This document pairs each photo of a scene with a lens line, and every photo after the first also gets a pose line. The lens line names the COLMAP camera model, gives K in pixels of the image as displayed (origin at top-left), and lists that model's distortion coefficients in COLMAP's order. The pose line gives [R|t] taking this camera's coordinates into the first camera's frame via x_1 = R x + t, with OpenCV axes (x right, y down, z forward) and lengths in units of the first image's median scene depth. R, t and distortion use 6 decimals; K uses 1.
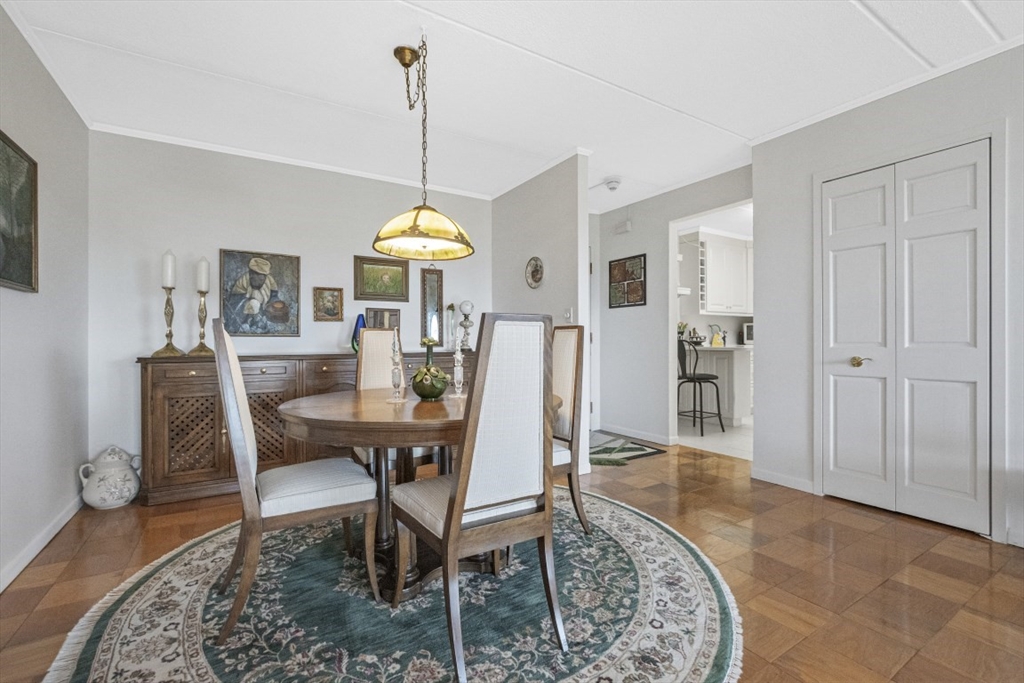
lens RADIAL K [[453.1, 0, 506.5], [0, 453.1, 346.2], [0, 0, 1]] dist [-0.019059, 0.001367]
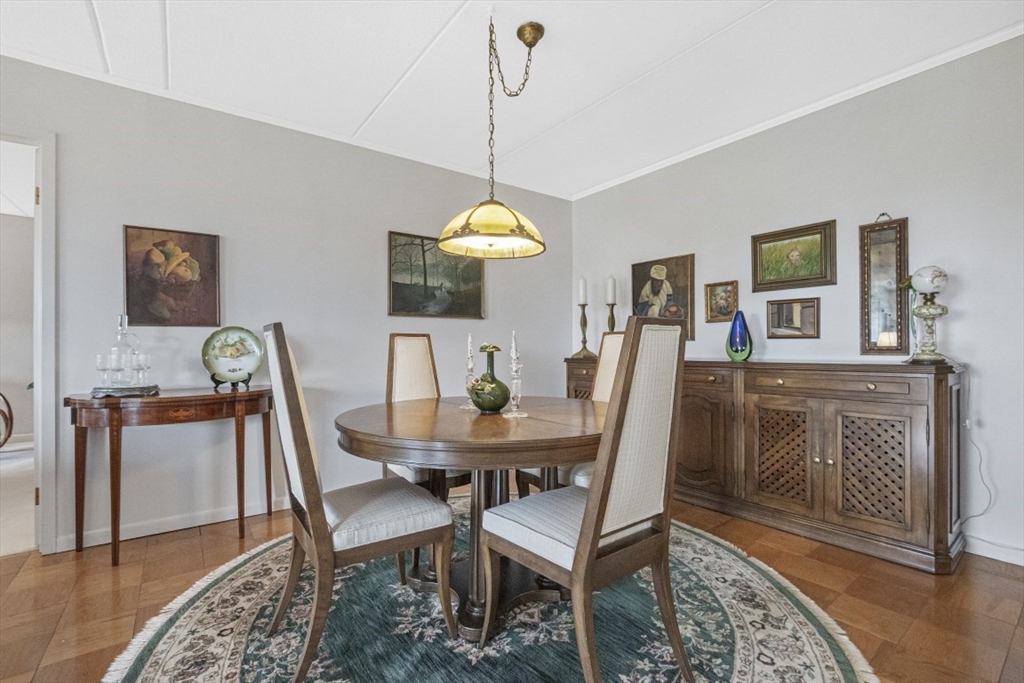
lens RADIAL K [[453.1, 0, 522.1], [0, 453.1, 343.3], [0, 0, 1]] dist [-0.019059, 0.001367]
pose [[0.095045, 0.000319, -0.995473, 0.425711], [0.001305, 0.999999, 0.000445, -0.015984], [0.995472, -0.001341, 0.095045, 0.552561]]
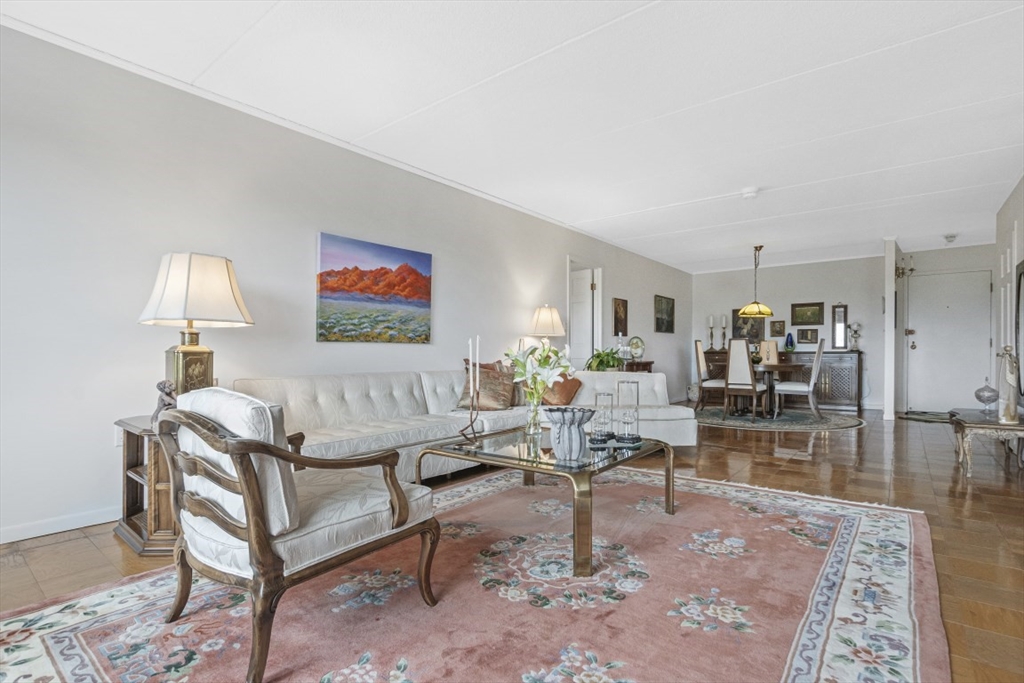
lens RADIAL K [[490.3, 0, 515.8], [0, 490.3, 350.4], [0, 0, 1]] dist [-0.019032, -0.000686]
pose [[0.337107, 0.002531, -0.941463, 1.384266], [-0.008220, 0.999966, -0.000255, 0.020474], [0.941430, 0.007824, 0.337116, -0.961008]]
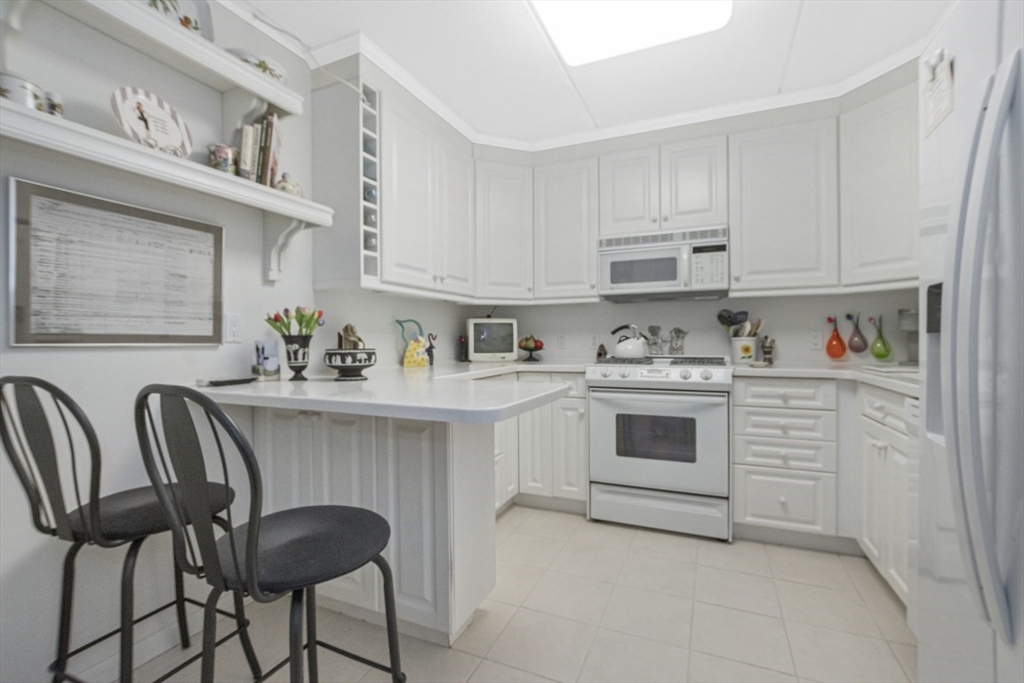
lens RADIAL K [[453.1, 0, 514.3], [0, 453.1, 342.5], [0, 0, 1]] dist [-0.019059, 0.001367]
pose [[0.821460, -0.003546, 0.570255, 0.516421], [0.007904, 0.999955, -0.005167, -0.039617], [-0.570211, 0.008751, 0.821452, 1.021297]]
